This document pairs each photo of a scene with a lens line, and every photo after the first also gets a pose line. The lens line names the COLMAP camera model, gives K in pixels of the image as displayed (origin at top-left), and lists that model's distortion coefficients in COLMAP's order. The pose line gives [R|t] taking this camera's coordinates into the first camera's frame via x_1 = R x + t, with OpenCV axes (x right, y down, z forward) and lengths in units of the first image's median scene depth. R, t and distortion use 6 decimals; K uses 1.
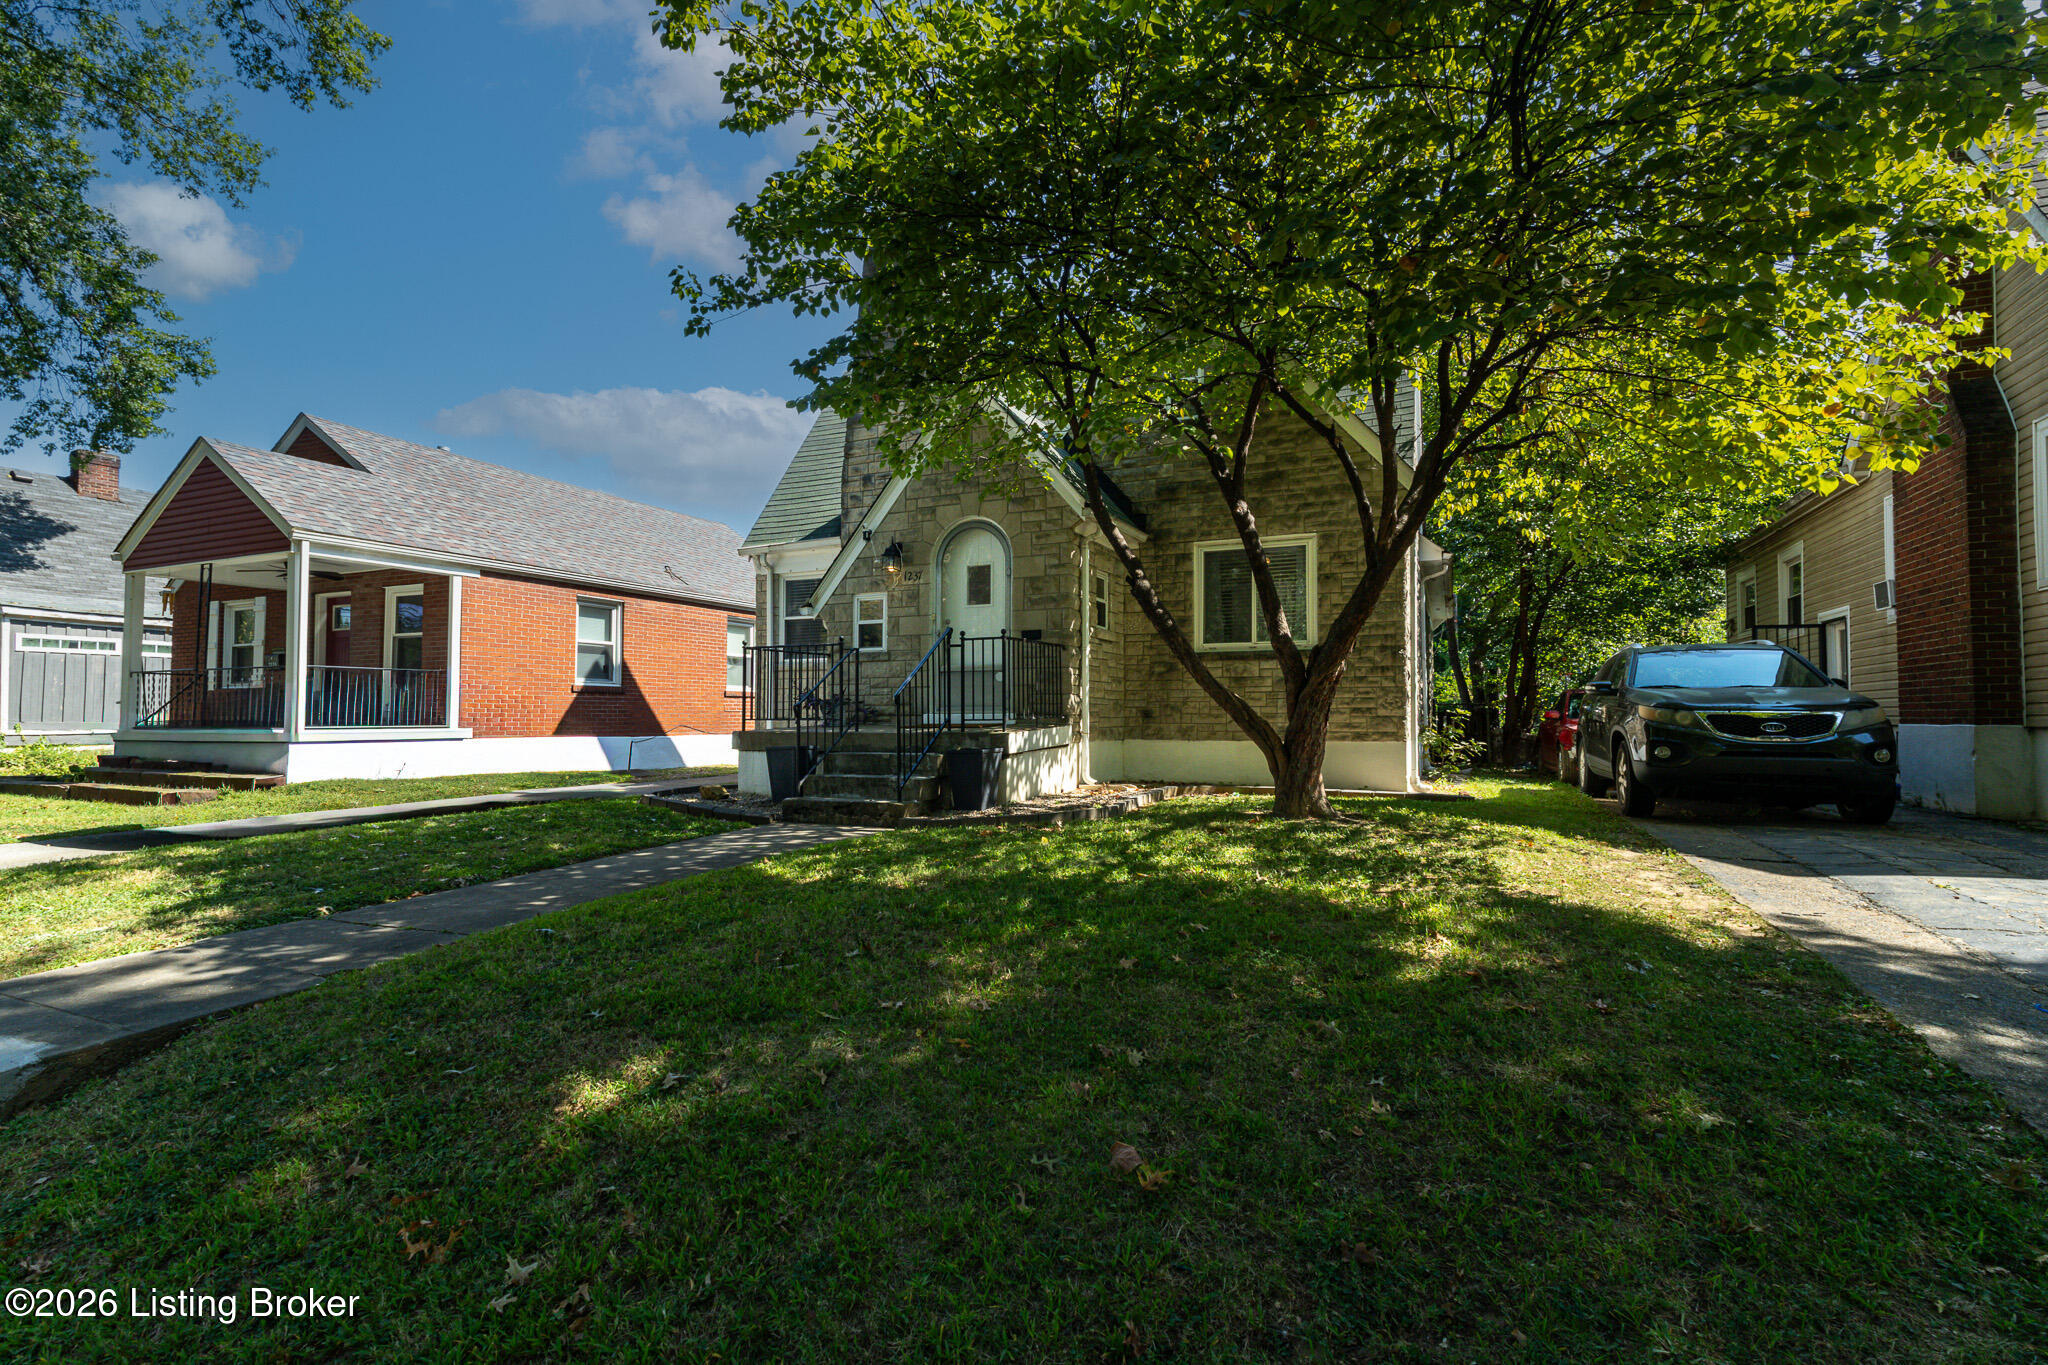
lens RADIAL K [[955.9, 0, 1016.0], [0, 955.9, 692.6], [0, 0, 1]] dist [0.008486, -0.000131]
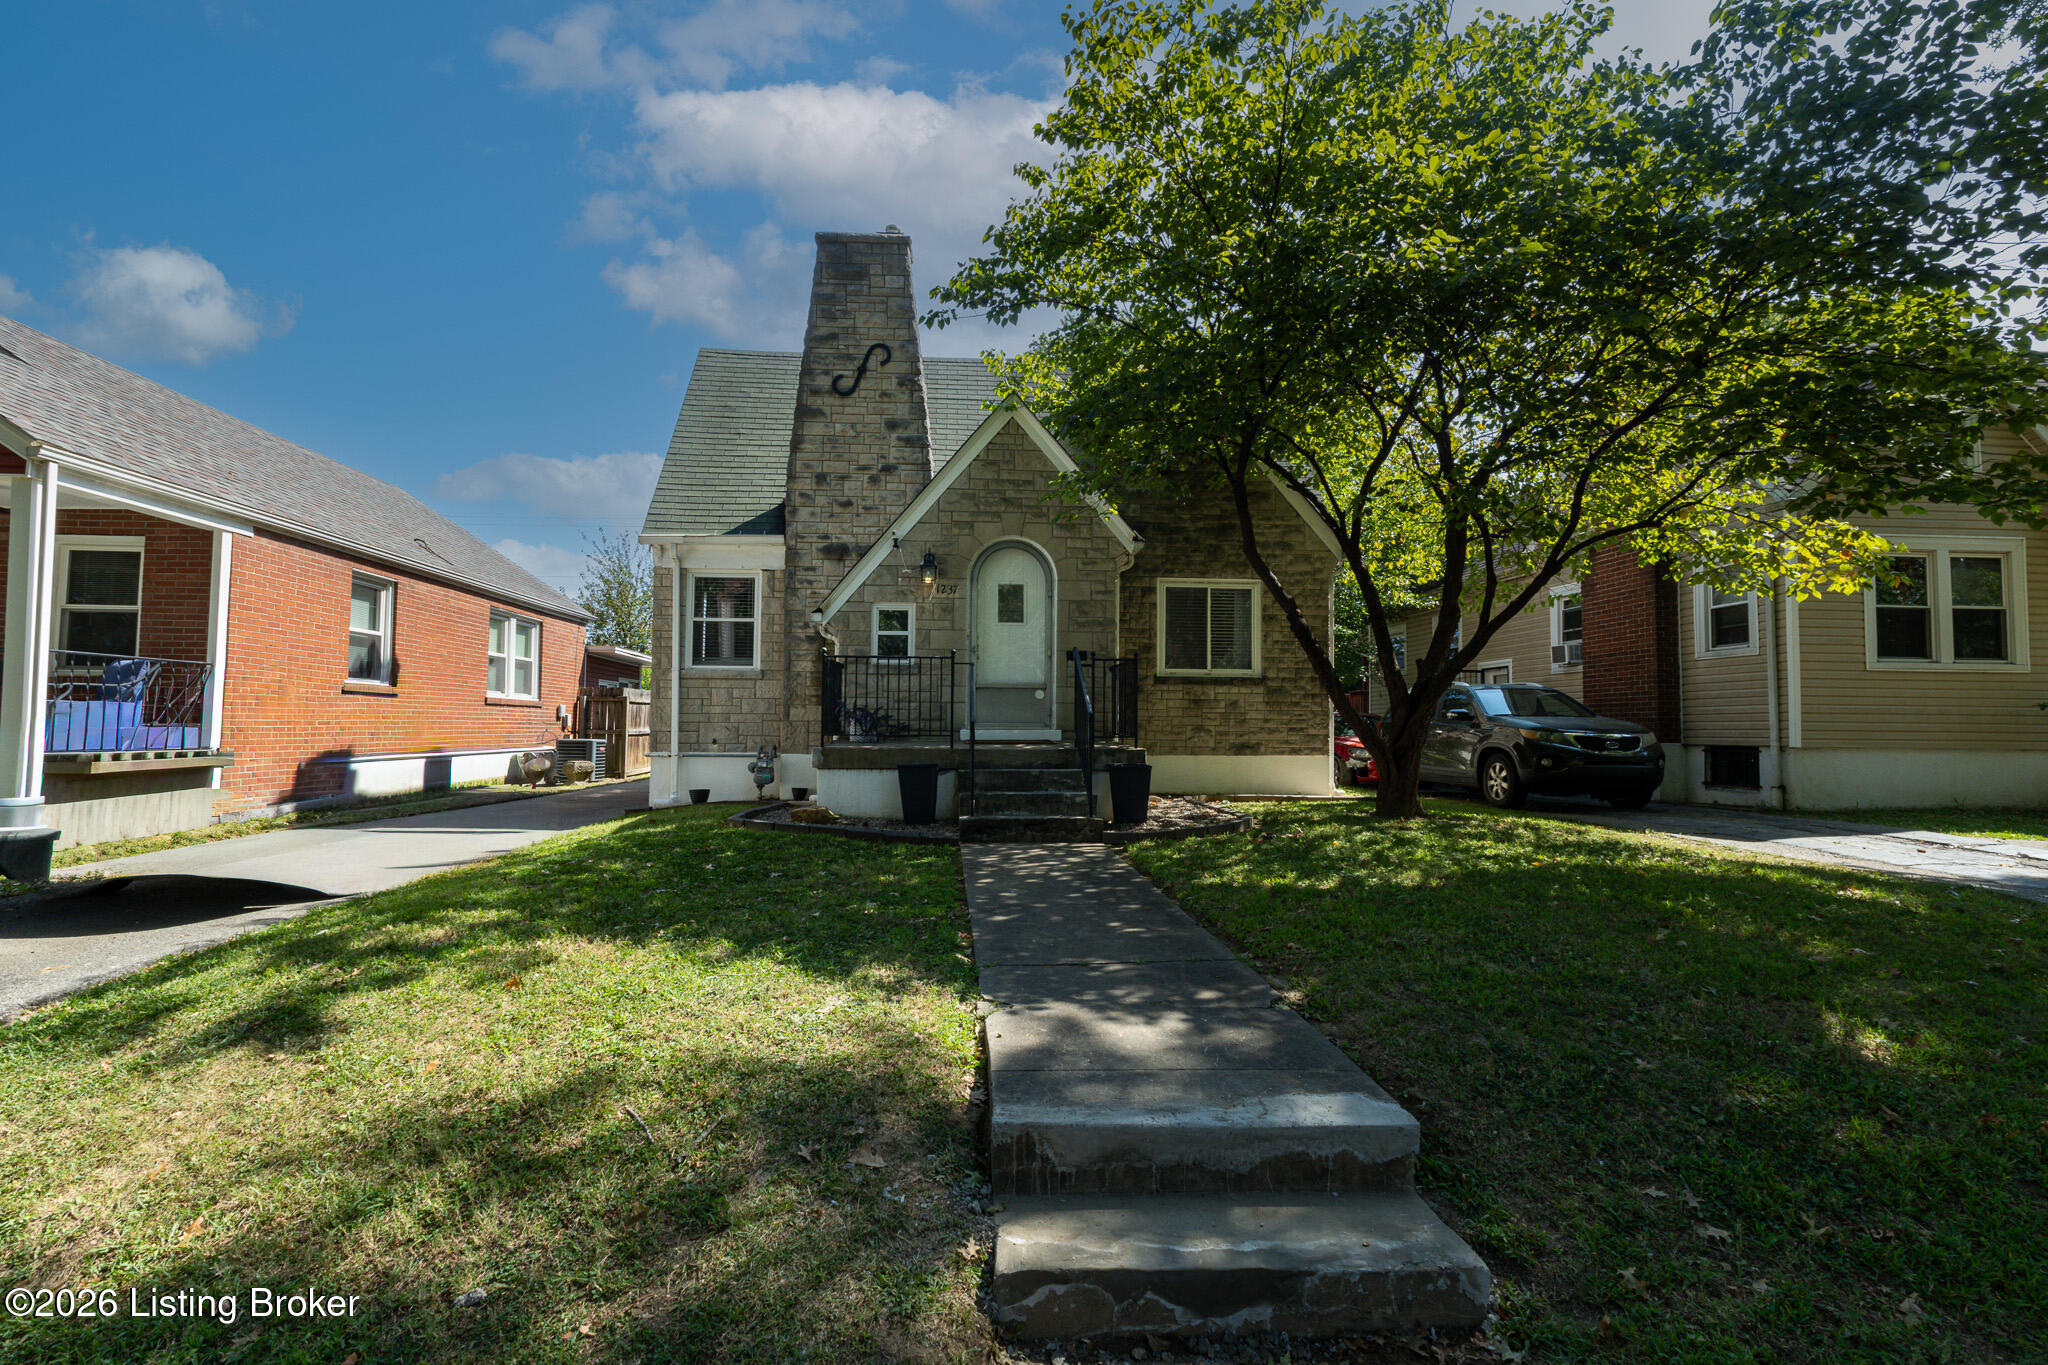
lens RADIAL K [[955.9, 0, 1013.4], [0, 955.9, 687.2], [0, 0, 1]] dist [0.008486, -0.000131]
pose [[0.878263, 0.028901, 0.477304, -0.500279], [-0.019252, 0.999500, -0.025095, 0.002007], [-0.477791, 0.012851, 0.878380, 0.102198]]
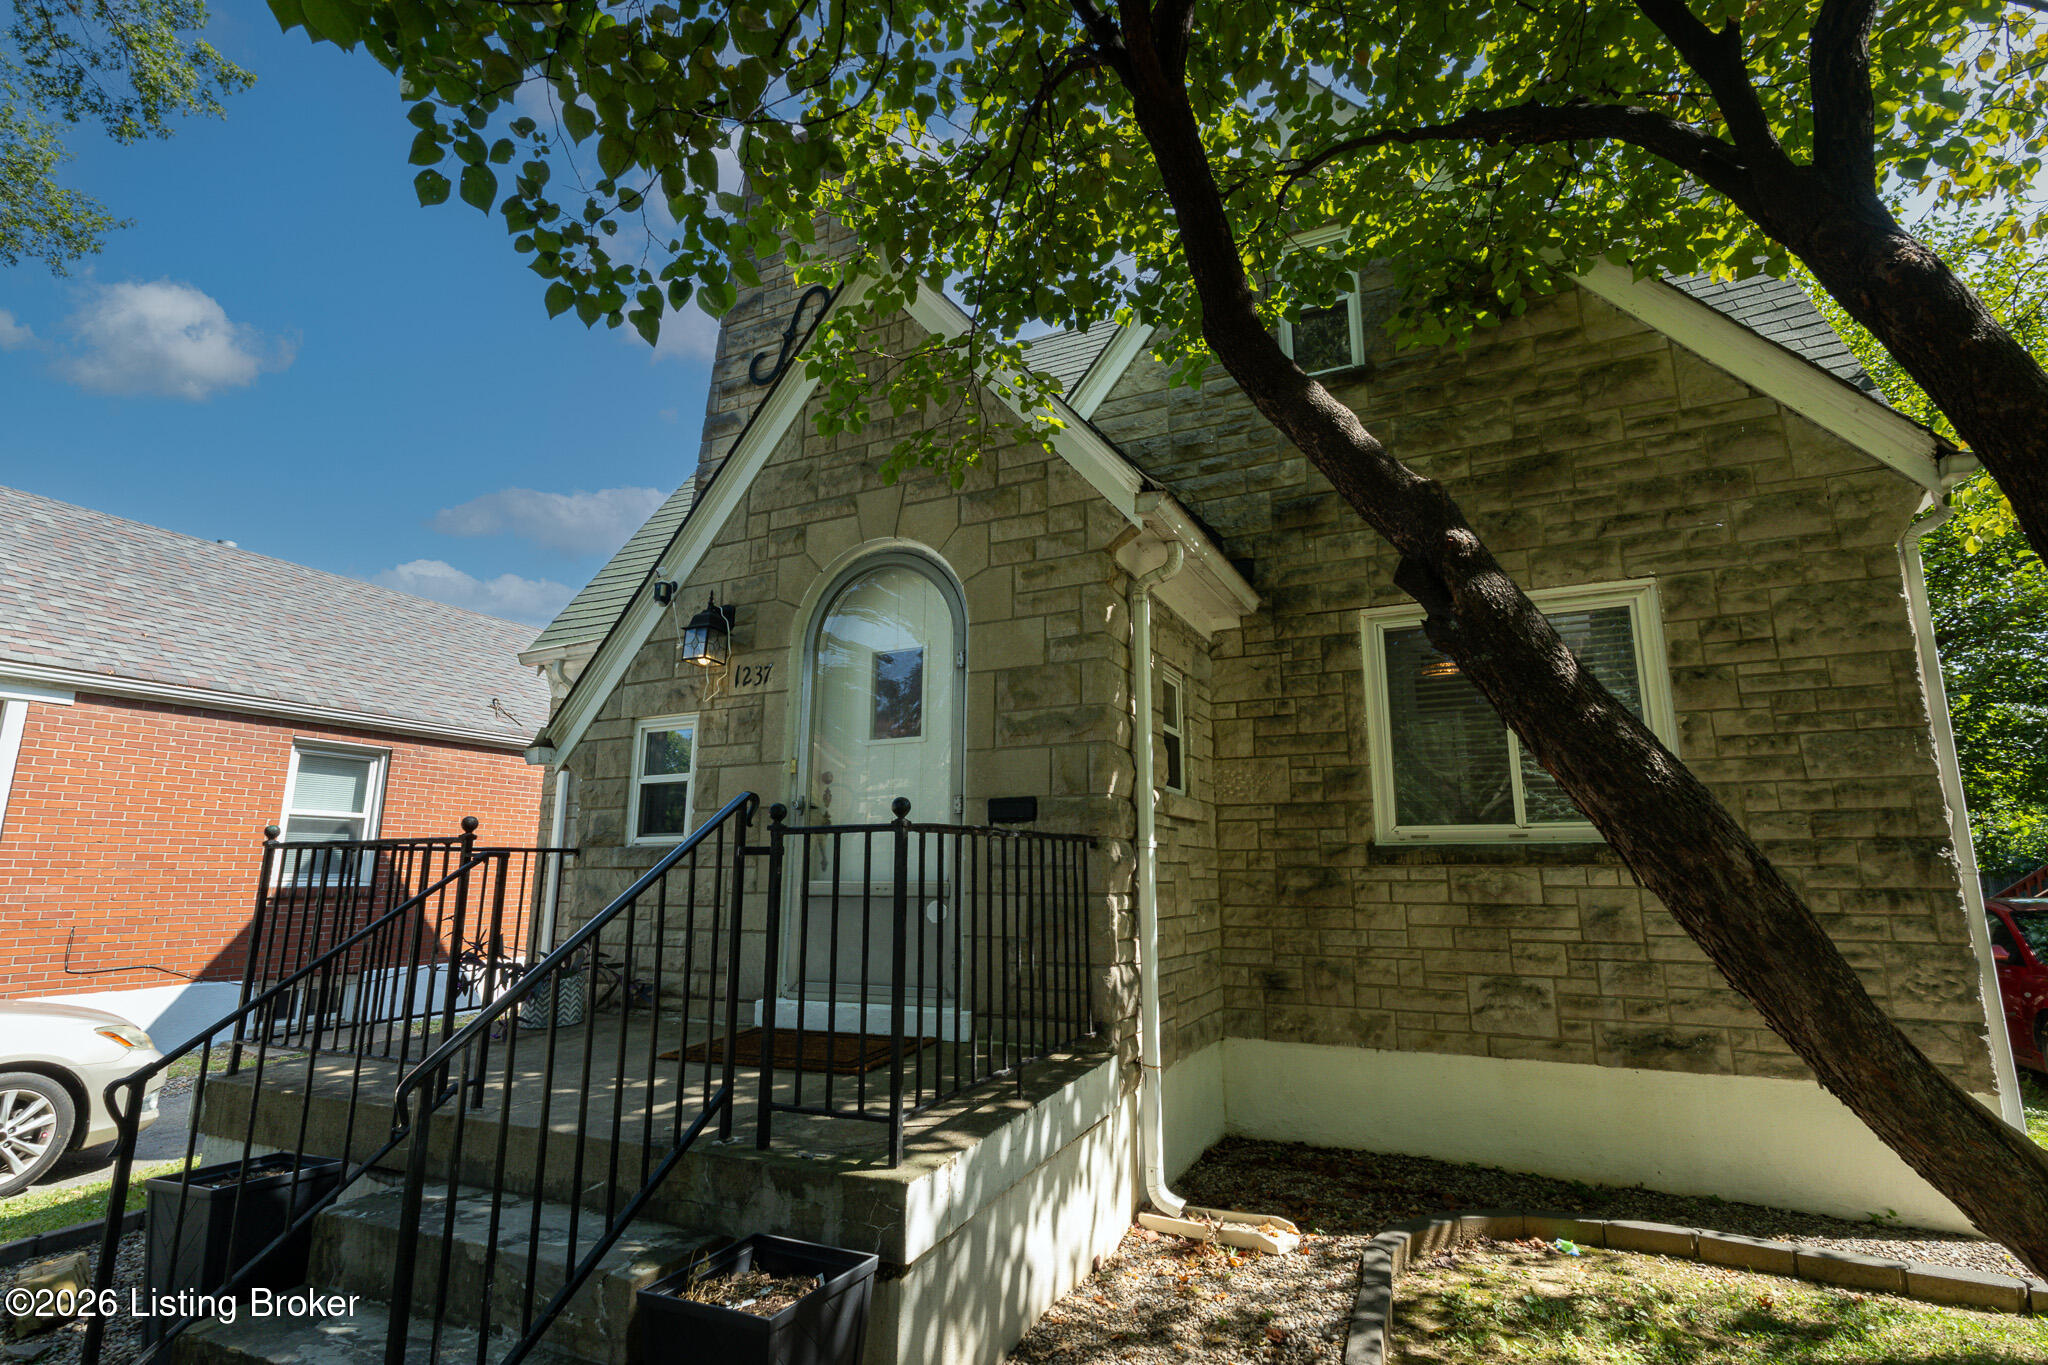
lens RADIAL K [[955.9, 0, 1012.0], [0, 955.9, 690.0], [0, 0, 1]] dist [0.008486, -0.000131]
pose [[0.999897, -0.001815, -0.014215, 0.019979], [-0.000628, 0.985437, -0.170042, -0.037964], [0.014316, 0.170033, 0.985334, 0.544877]]
